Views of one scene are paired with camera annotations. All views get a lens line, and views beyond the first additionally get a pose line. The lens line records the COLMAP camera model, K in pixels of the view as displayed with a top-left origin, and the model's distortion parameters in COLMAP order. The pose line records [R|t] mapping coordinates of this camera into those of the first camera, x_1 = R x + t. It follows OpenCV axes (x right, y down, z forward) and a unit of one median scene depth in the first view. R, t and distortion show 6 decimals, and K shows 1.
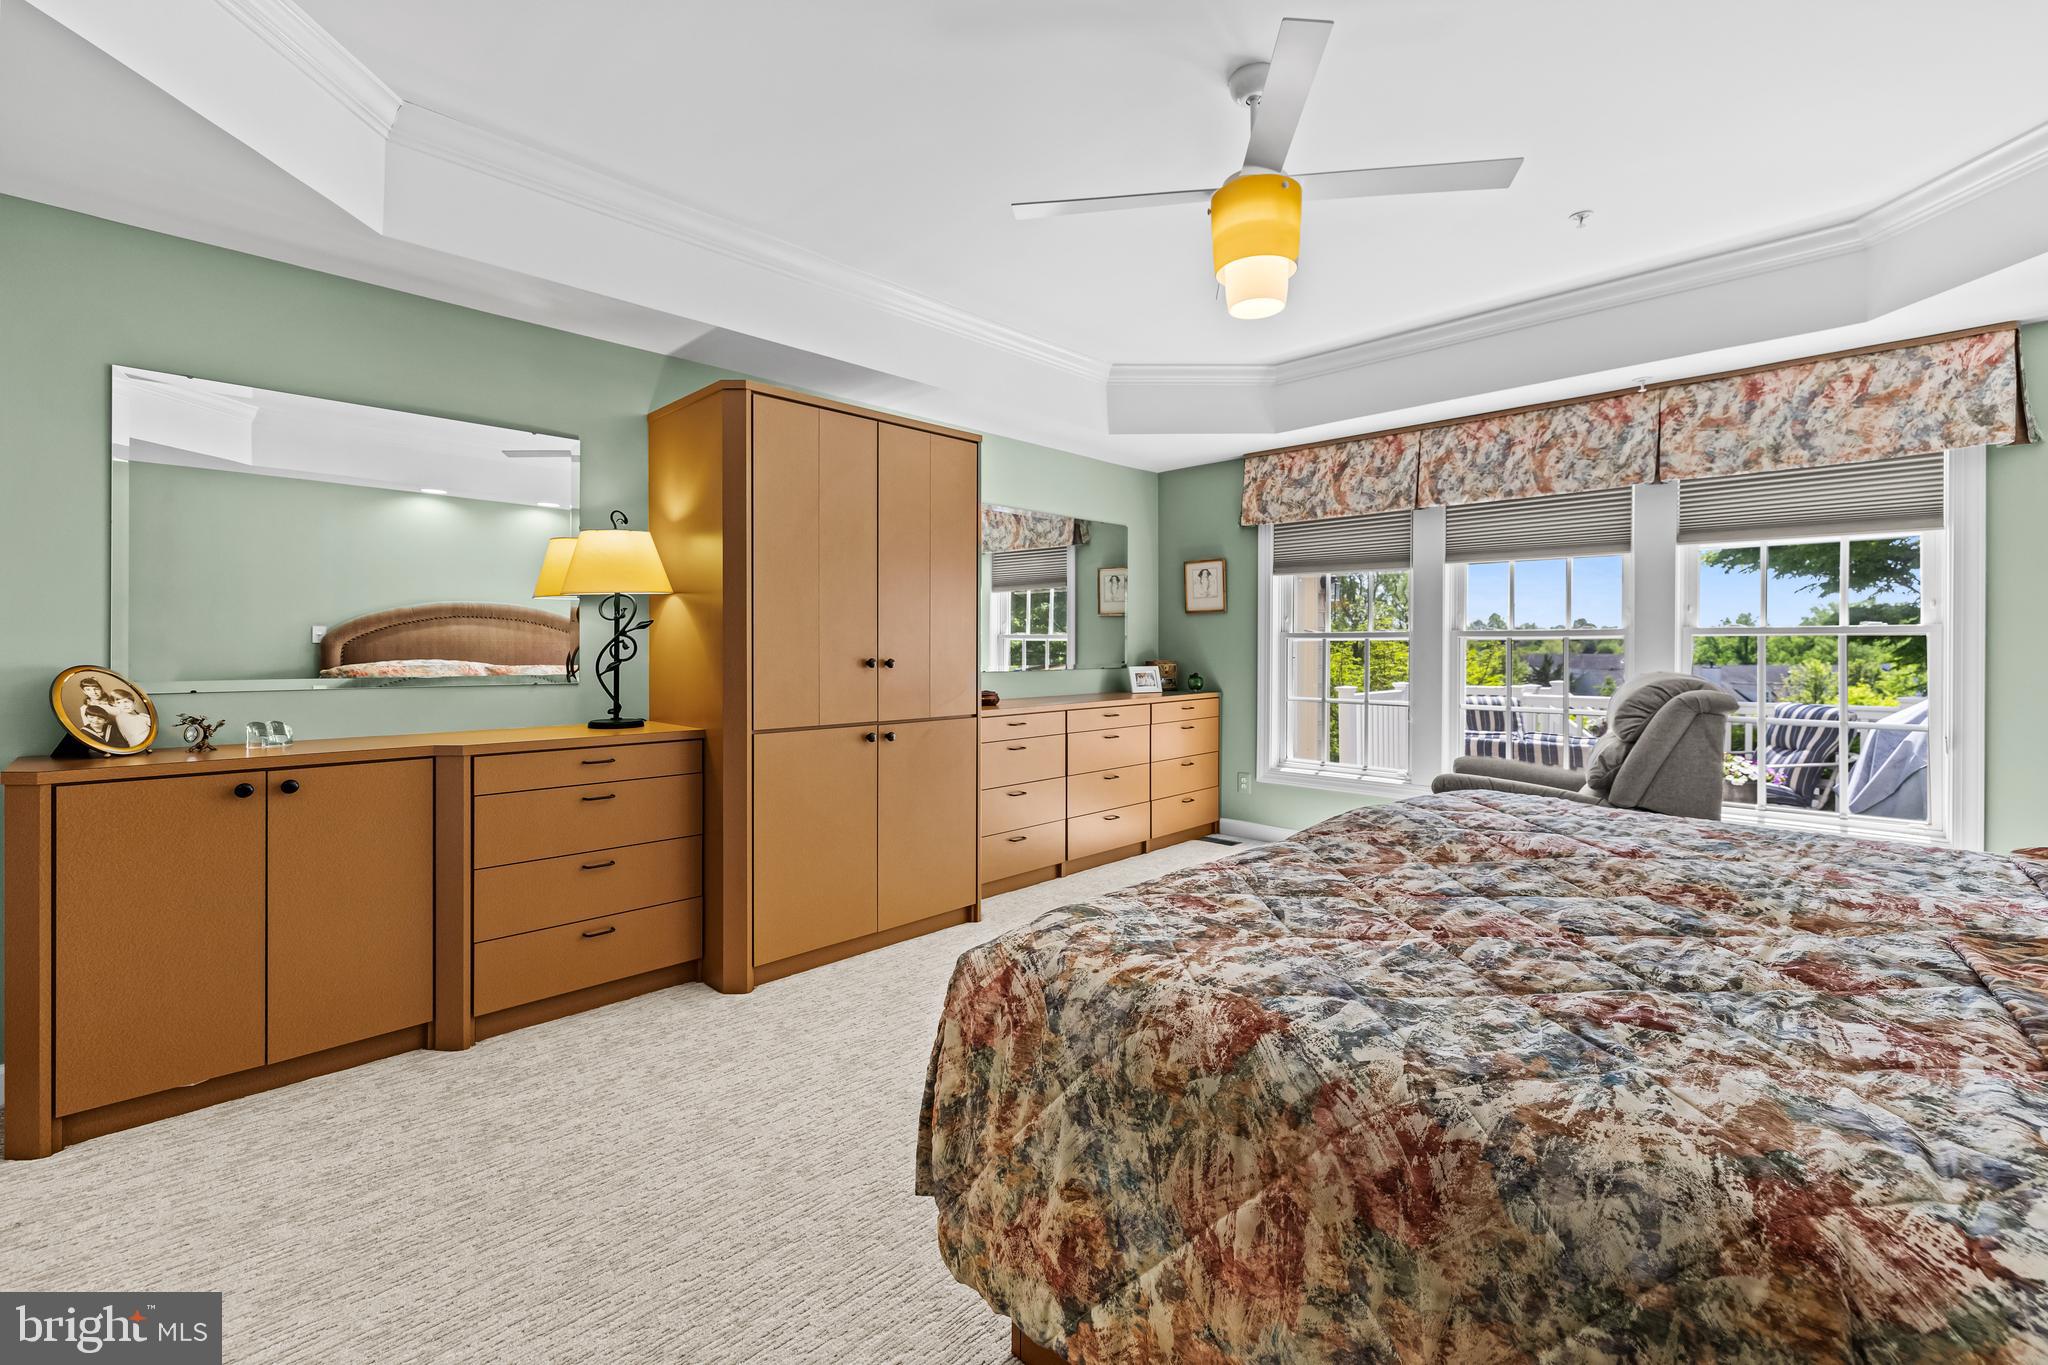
lens RADIAL K [[866.6, 0, 1027.8], [0, 866.6, 661.4], [0, 0, 1]] dist [0.000208, 0.000938]
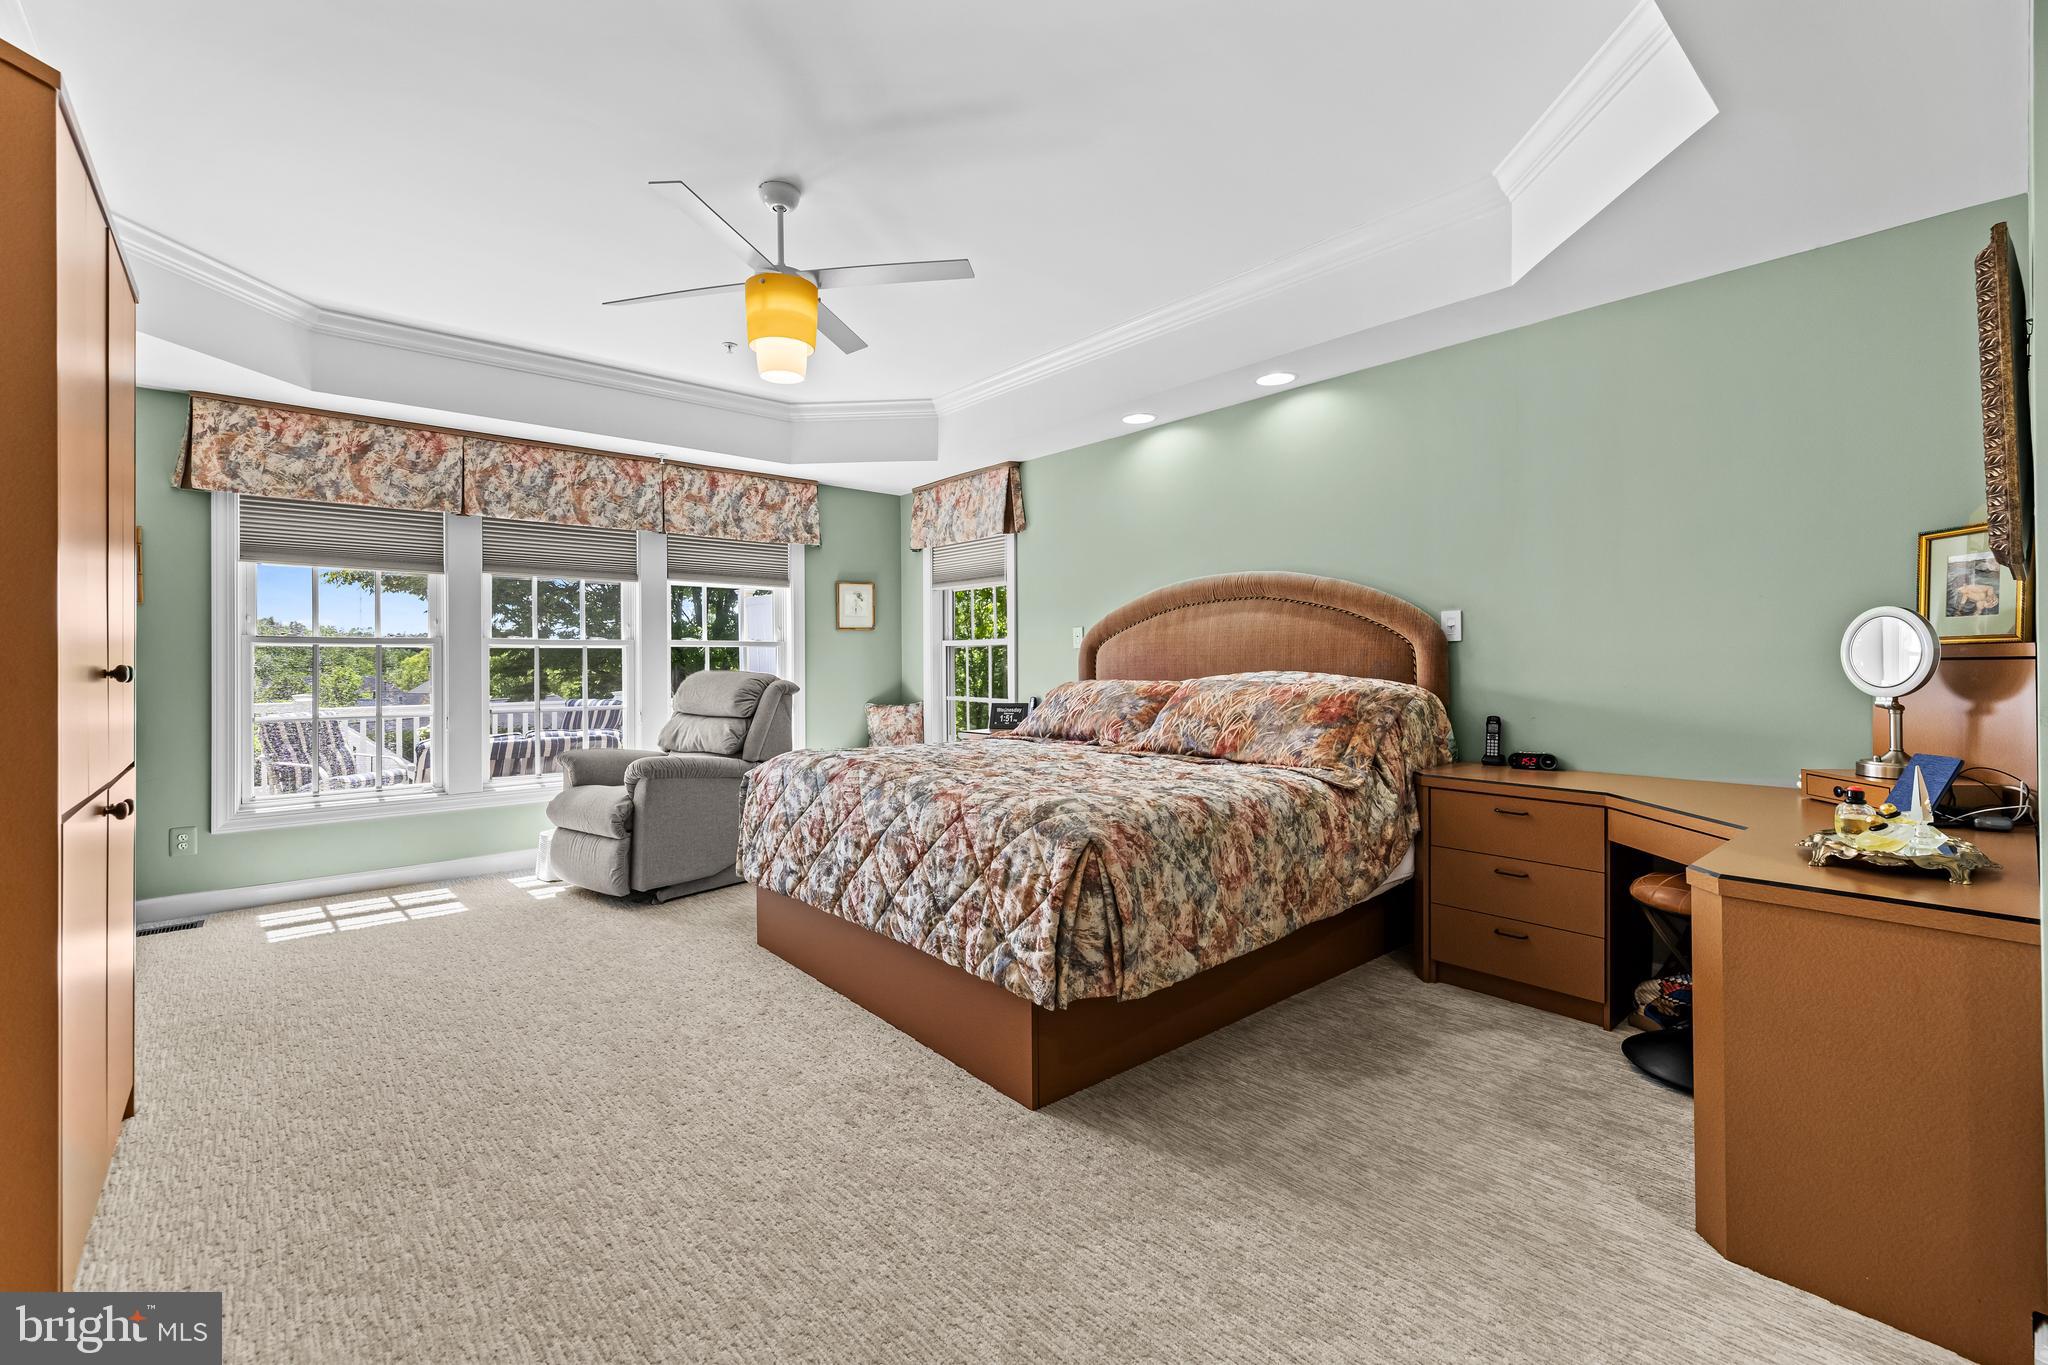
lens RADIAL K [[866.6, 0, 1022.3], [0, 866.6, 667.1], [0, 0, 1]] dist [0.000208, 0.000938]
pose [[0.074819, -0.008903, 0.997157, -0.522568], [0.023440, 0.999700, 0.007167, 0.006005], [-0.996922, 0.022838, 0.075005, 0.311482]]
